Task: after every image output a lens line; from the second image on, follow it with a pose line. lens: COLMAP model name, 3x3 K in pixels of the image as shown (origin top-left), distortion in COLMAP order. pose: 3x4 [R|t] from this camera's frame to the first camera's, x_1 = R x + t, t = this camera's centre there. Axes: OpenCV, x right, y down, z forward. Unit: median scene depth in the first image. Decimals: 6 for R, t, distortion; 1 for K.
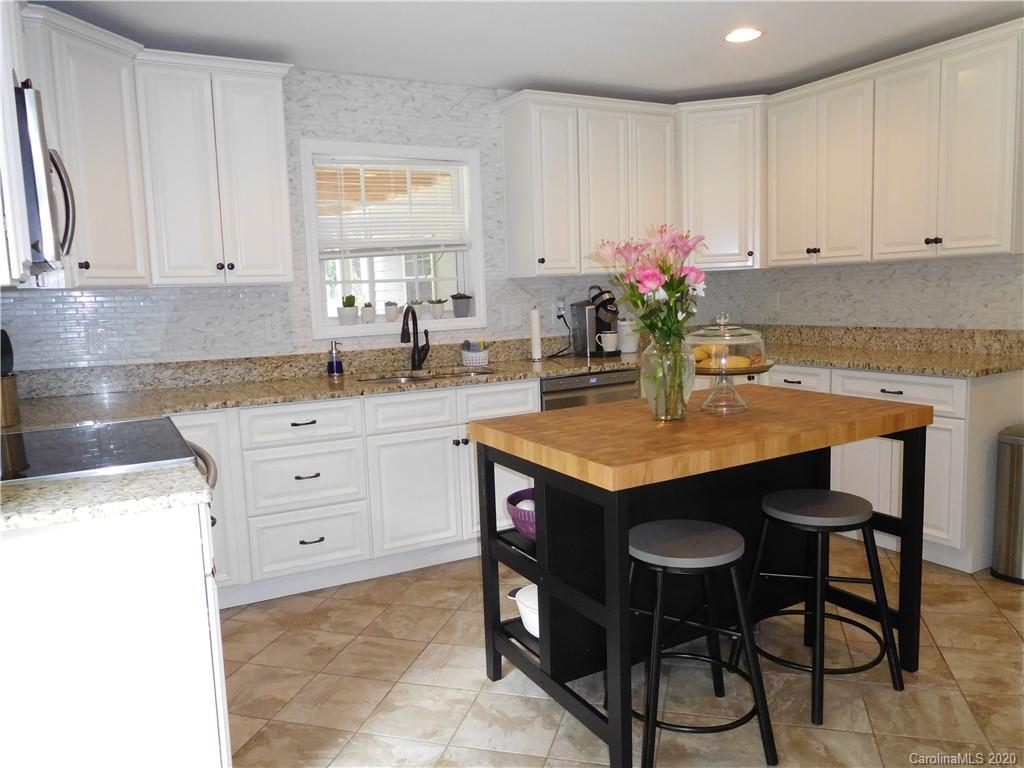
lens RADIAL K [[781.7, 0, 517.4], [0, 781.7, 383.9], [0, 0, 1]] dist [0.005891, -0.009874]
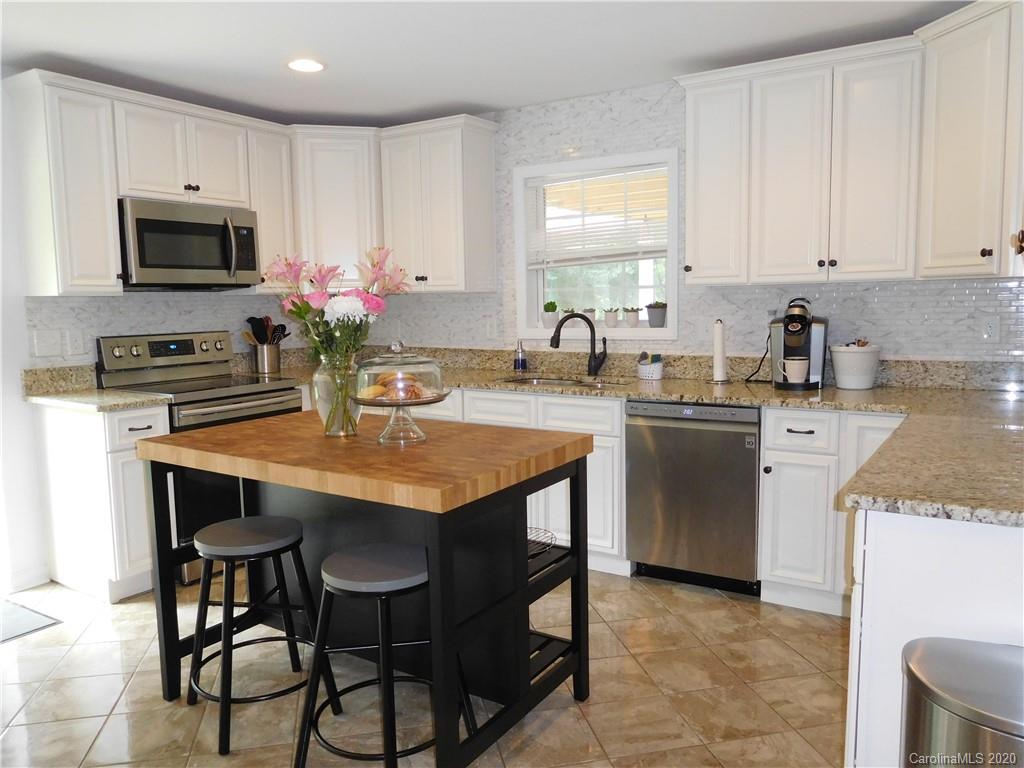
lens RADIAL K [[781.7, 0, 517.4], [0, 781.7, 383.9], [0, 0, 1]] dist [0.005891, -0.009874]
pose [[0.466250, 0.123994, -0.875920, 0.750958], [-0.106741, 0.990780, 0.083436, -0.085172], [0.878190, 0.054594, 0.475186, 0.437532]]
